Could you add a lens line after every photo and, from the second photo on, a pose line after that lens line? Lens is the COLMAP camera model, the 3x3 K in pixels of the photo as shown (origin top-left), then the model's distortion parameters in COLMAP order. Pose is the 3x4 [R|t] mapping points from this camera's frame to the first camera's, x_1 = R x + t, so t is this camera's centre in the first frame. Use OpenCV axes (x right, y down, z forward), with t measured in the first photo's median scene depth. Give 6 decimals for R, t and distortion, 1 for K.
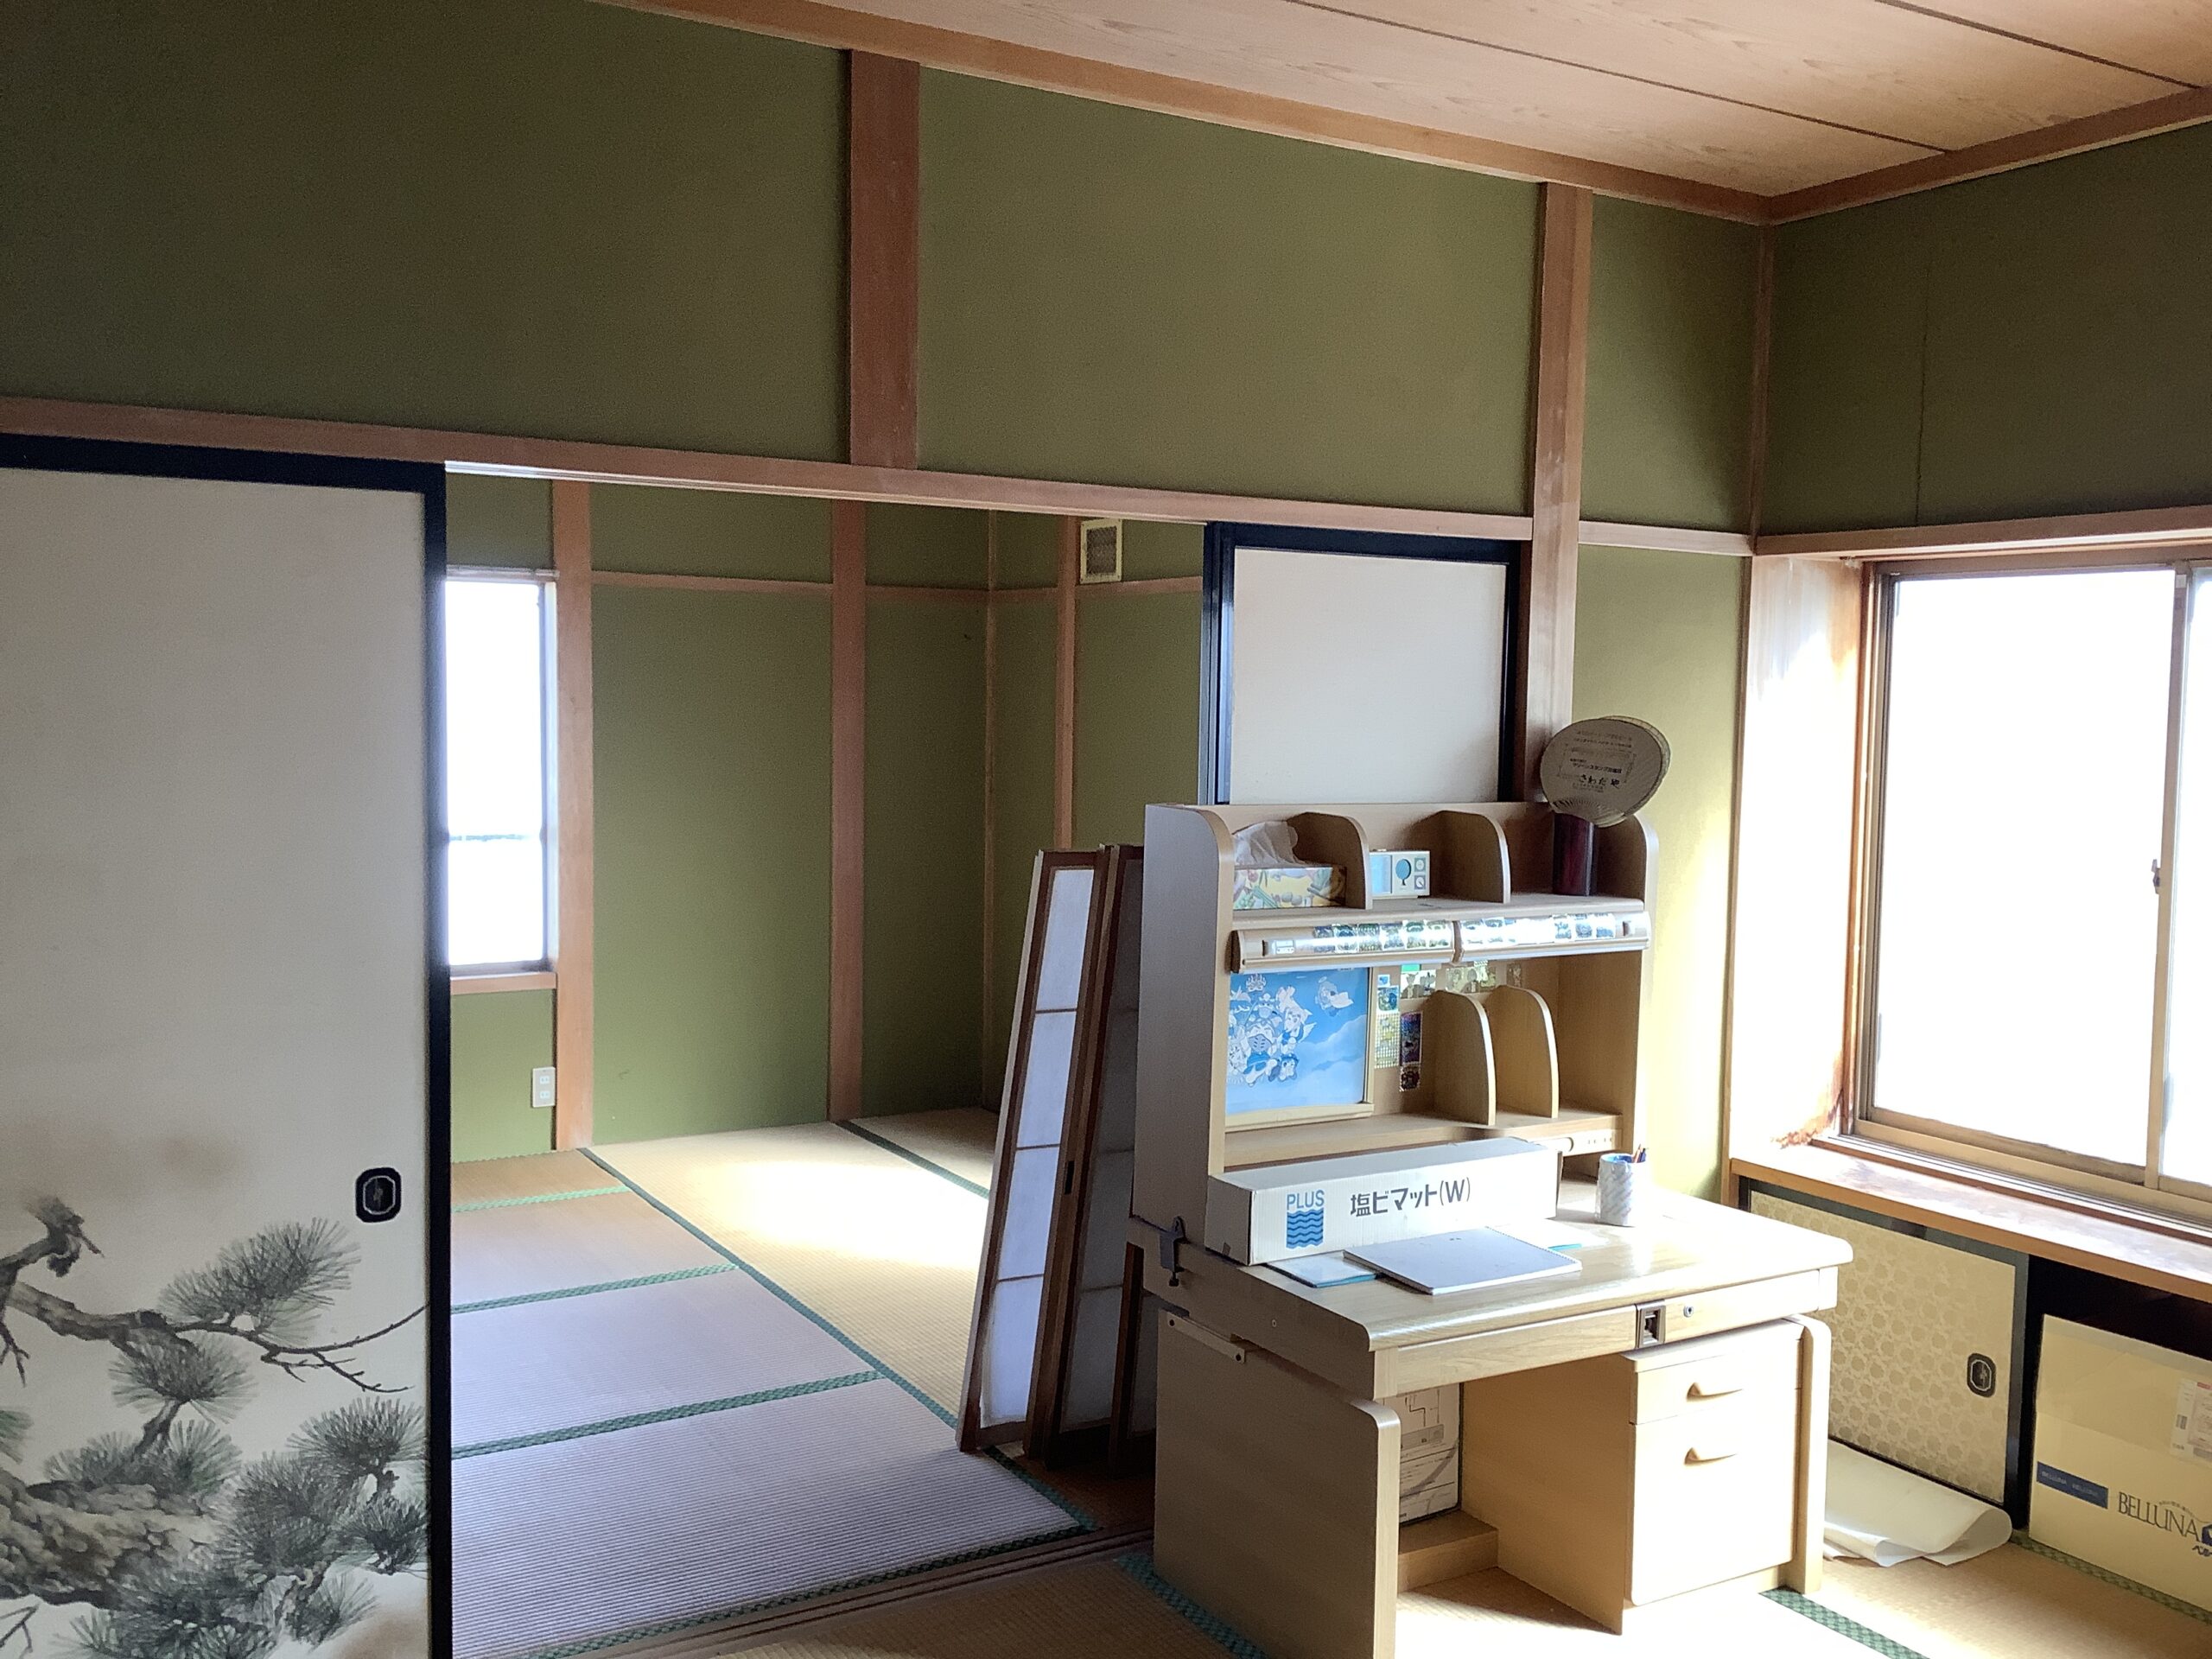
lens RADIAL K [[1987.8, 0, 1106.3], [0, 1987.8, 832.2], [0, 0, 1]] dist [0.100658, -0.157443]
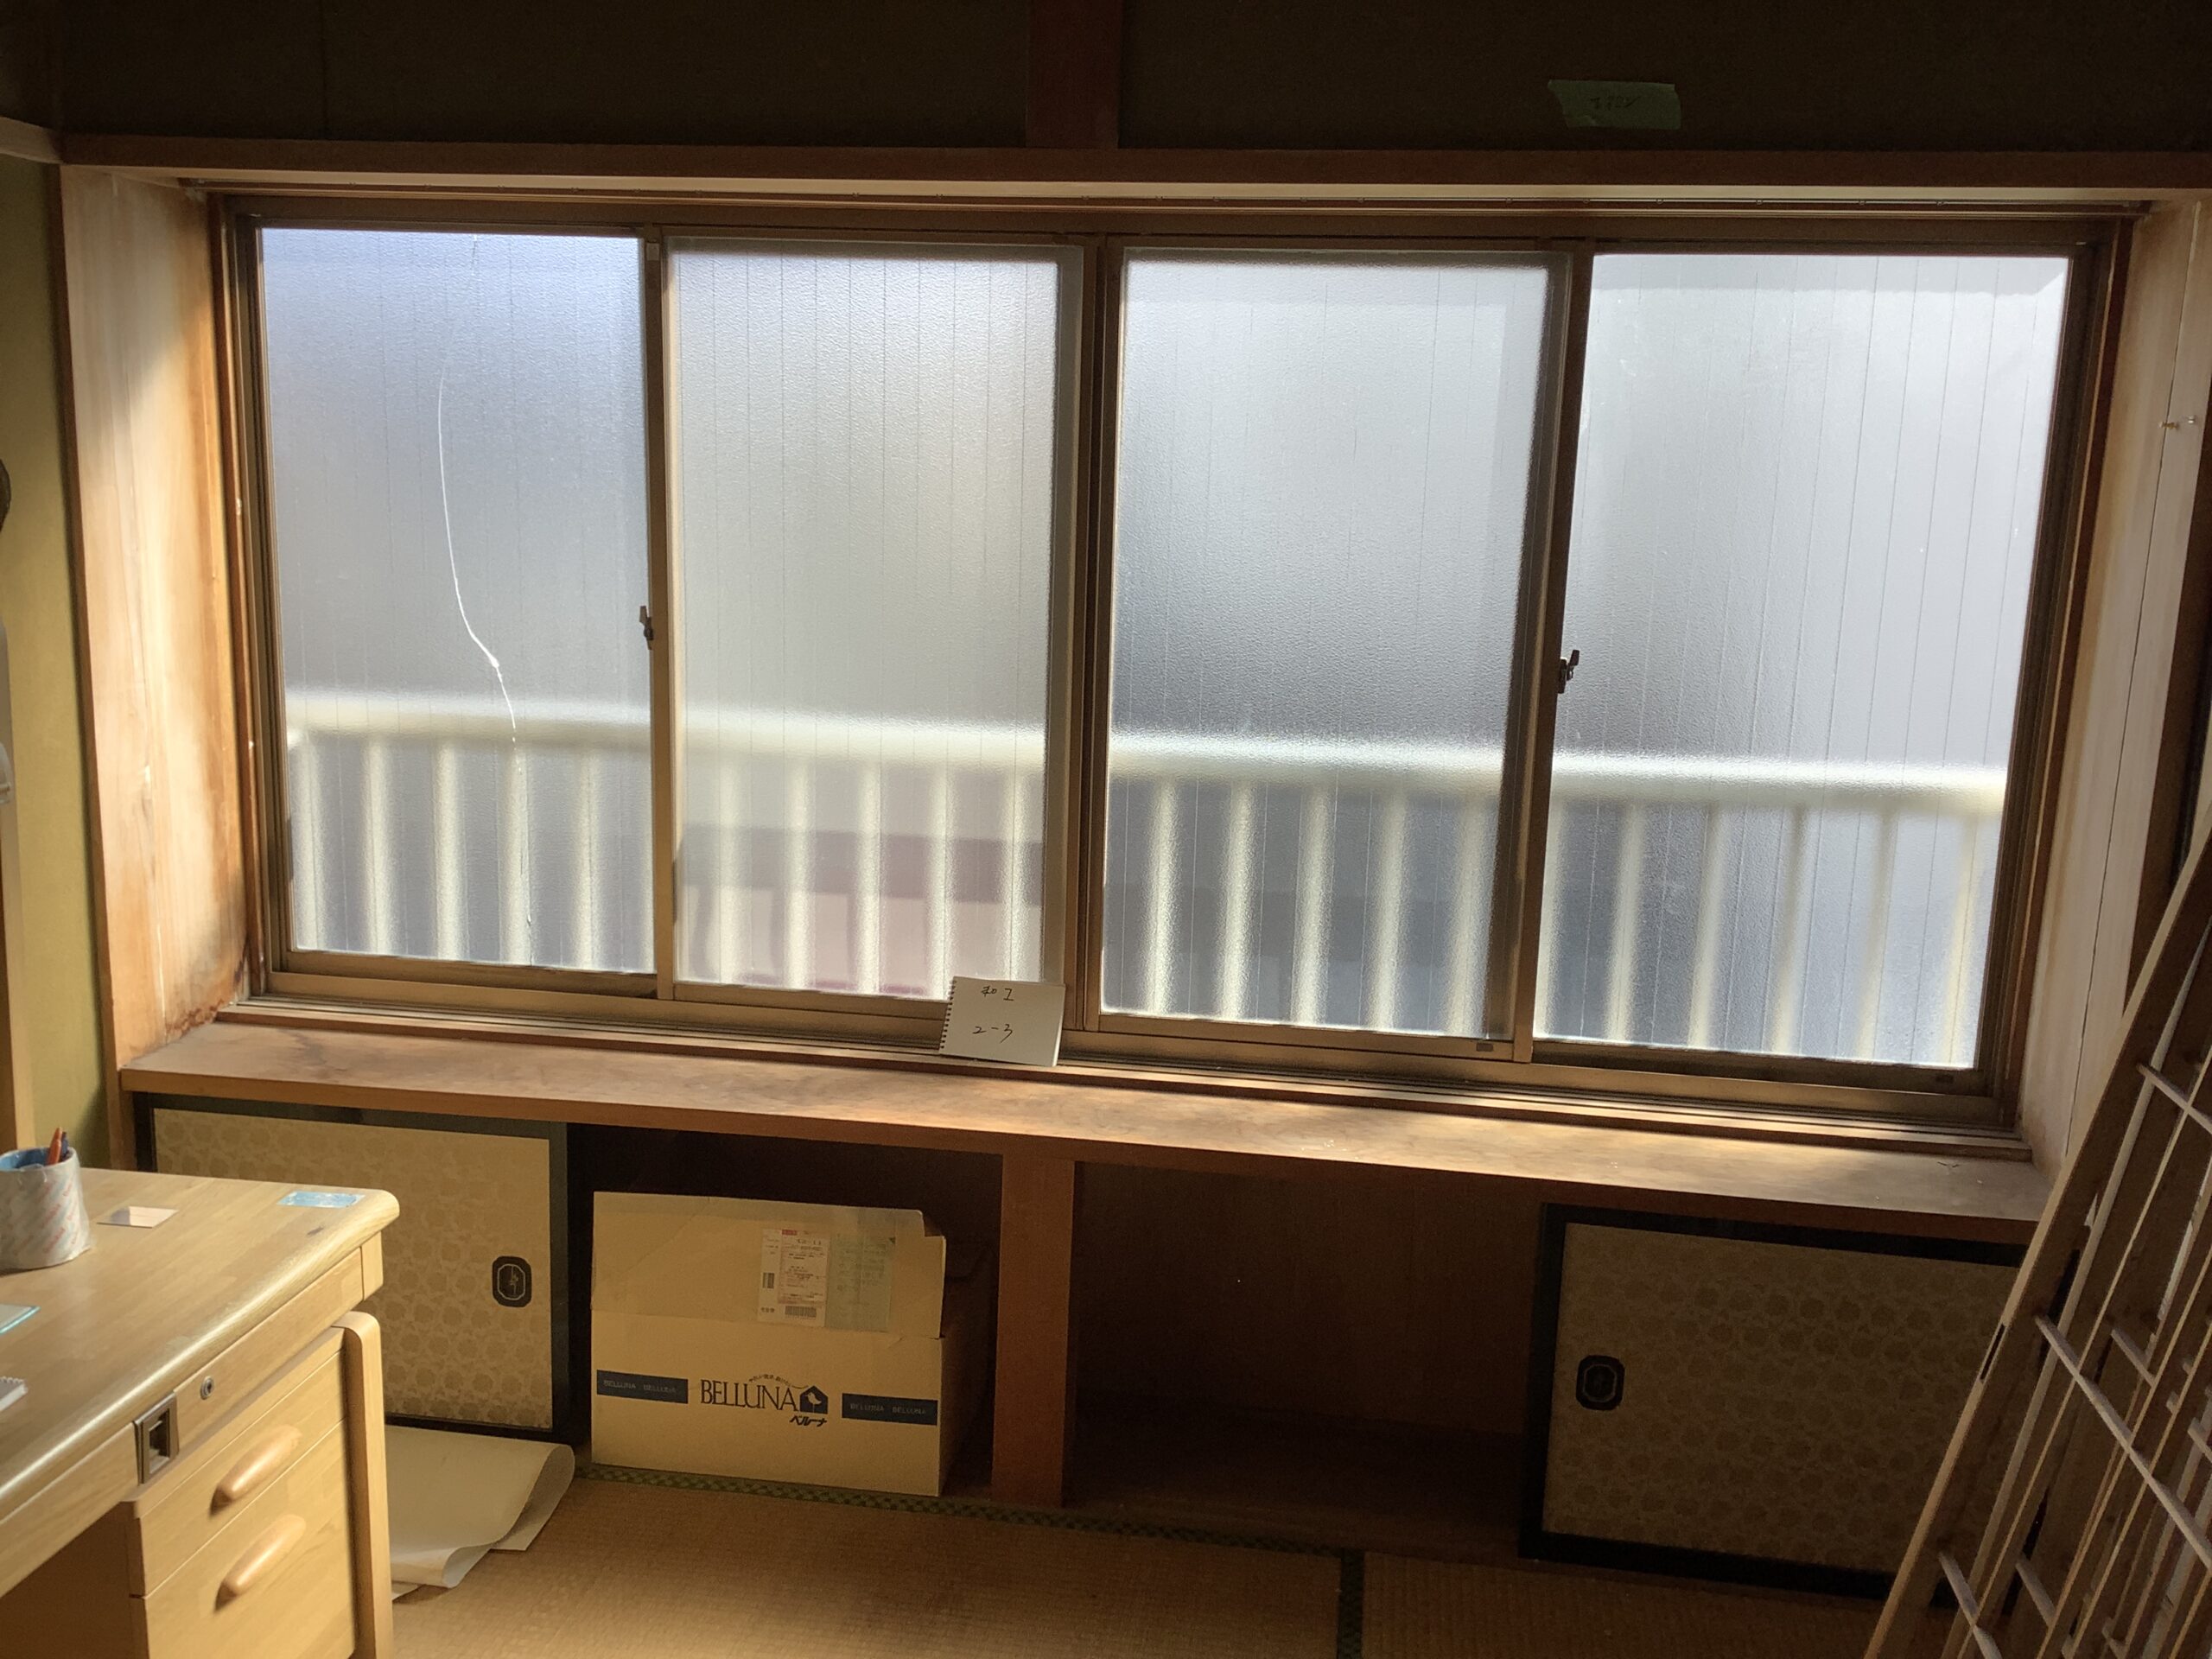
lens RADIAL K [[1987.8, 0, 1106.3], [0, 1987.8, 832.2], [0, 0, 1]] dist [0.100658, -0.157443]
pose [[0.637314, -0.144478, 0.756939, 0.015994], [0.036265, 0.986802, 0.157819, -0.017312], [-0.769751, -0.073130, 0.634142, 0.340353]]
